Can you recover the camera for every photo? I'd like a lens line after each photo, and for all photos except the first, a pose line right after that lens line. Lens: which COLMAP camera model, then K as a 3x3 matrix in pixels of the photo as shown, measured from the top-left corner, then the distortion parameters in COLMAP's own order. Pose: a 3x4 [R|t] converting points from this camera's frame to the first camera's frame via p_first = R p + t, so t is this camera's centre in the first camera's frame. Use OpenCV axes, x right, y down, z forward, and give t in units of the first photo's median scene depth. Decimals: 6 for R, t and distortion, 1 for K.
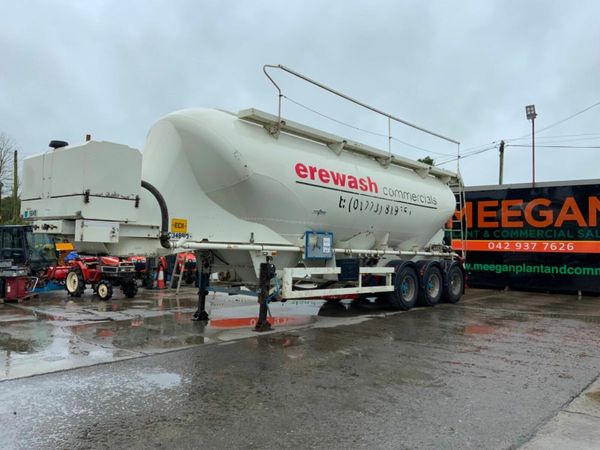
lens RADIAL K [[498.5, 0, 300.0], [0, 498.5, 225.0], [0, 0, 1]] dist [0.122205, -0.261812]
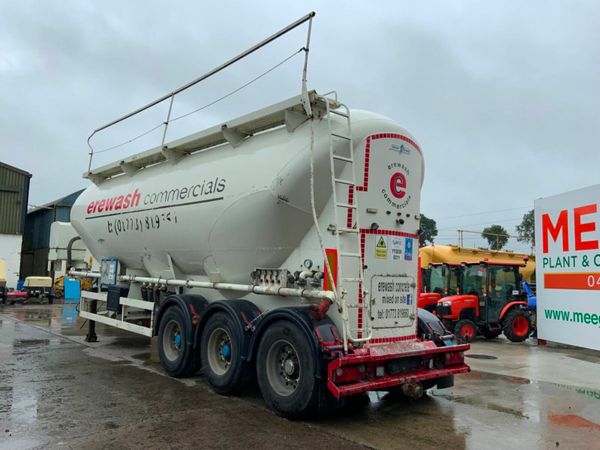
lens RADIAL K [[498.5, 0, 300.0], [0, 498.5, 225.0], [0, 0, 1]] dist [0.122205, -0.261812]
pose [[-0.138213, -0.122806, -0.982759, 0.881325], [0.011787, 0.992008, -0.125620, 0.069213], [0.990332, -0.028946, -0.135661, 1.325472]]
